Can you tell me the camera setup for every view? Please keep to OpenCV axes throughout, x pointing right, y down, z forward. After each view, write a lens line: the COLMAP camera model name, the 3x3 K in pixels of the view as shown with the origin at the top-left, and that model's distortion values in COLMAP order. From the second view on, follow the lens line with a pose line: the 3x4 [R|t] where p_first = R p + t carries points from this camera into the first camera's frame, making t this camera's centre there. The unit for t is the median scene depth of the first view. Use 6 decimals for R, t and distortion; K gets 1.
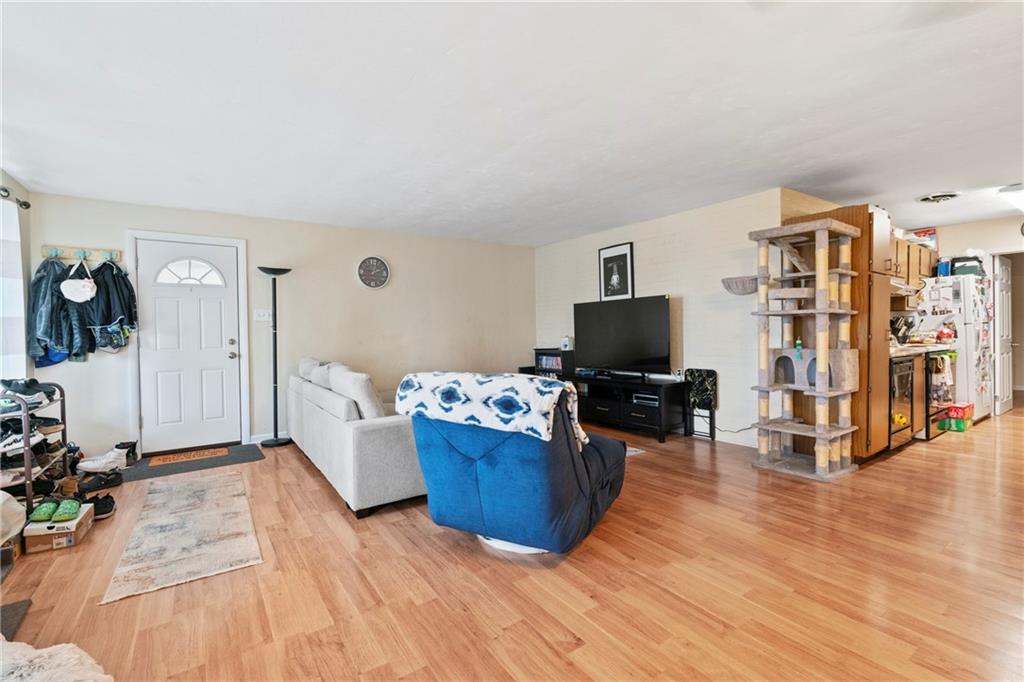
lens RADIAL K [[454.5, 0, 509.8], [0, 454.5, 340.8], [0, 0, 1]] dist [-0.006935, 0.002786]
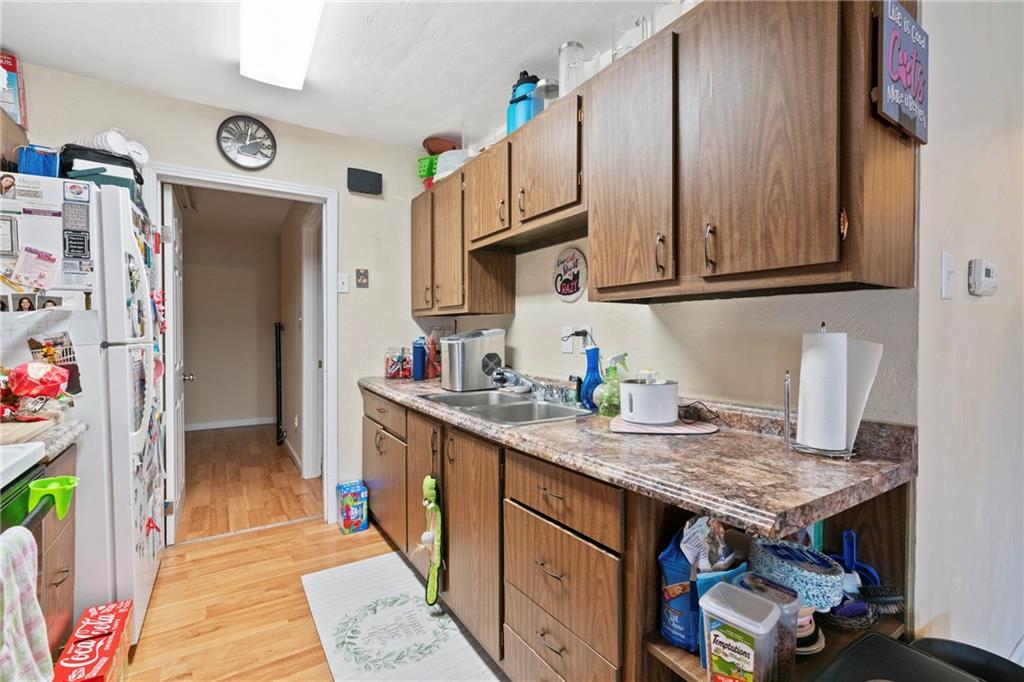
lens RADIAL K [[454.5, 0, 504.9], [0, 454.5, 336.3], [0, 0, 1]] dist [-0.006935, 0.002786]
pose [[0.047328, 0.007066, 0.998854, 0.700229], [0.011105, 0.999909, -0.007600, -0.036797], [-0.998818, 0.011452, 0.047245, 0.701974]]
